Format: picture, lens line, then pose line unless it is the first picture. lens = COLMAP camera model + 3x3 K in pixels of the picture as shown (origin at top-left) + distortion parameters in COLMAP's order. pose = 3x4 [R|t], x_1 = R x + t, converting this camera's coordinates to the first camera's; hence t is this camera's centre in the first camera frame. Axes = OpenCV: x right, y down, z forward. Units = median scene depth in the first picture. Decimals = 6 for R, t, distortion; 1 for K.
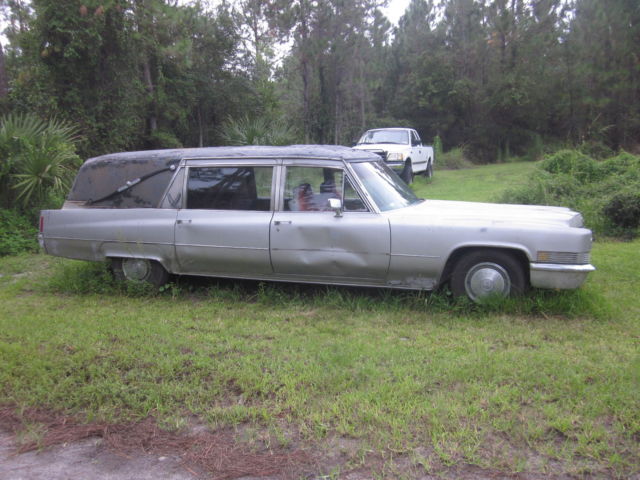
lens RADIAL K [[548.7, 0, 320.0], [0, 548.7, 240.0], [0, 0, 1]] dist [-0.028707, 0.014120]
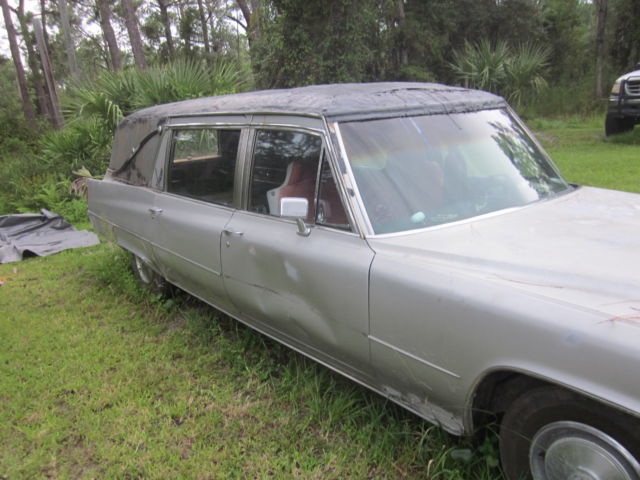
lens RADIAL K [[542.7, 0, 320.0], [0, 542.7, 240.0], [0, 0, 1]] dist [-0.025274, -0.005328]
pose [[0.851568, 0.097088, -0.515176, 0.250085], [-0.034018, 0.990864, 0.130503, -0.085157], [0.523140, -0.093607, 0.847091, 0.493934]]
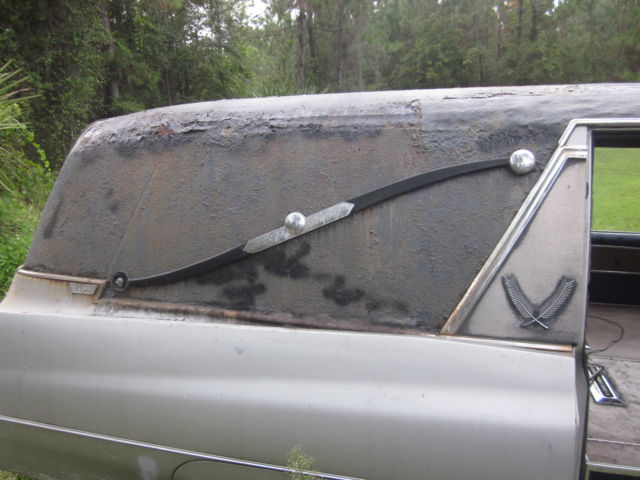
lens RADIAL K [[548.7, 0, 320.0], [0, 548.7, 240.0], [0, 0, 1]] dist [-0.028707, 0.014120]
pose [[0.994935, -0.007623, 0.100228, -0.346894], [0.004054, 0.999352, 0.035762, -0.098820], [-0.100435, -0.035175, 0.994322, 0.721111]]
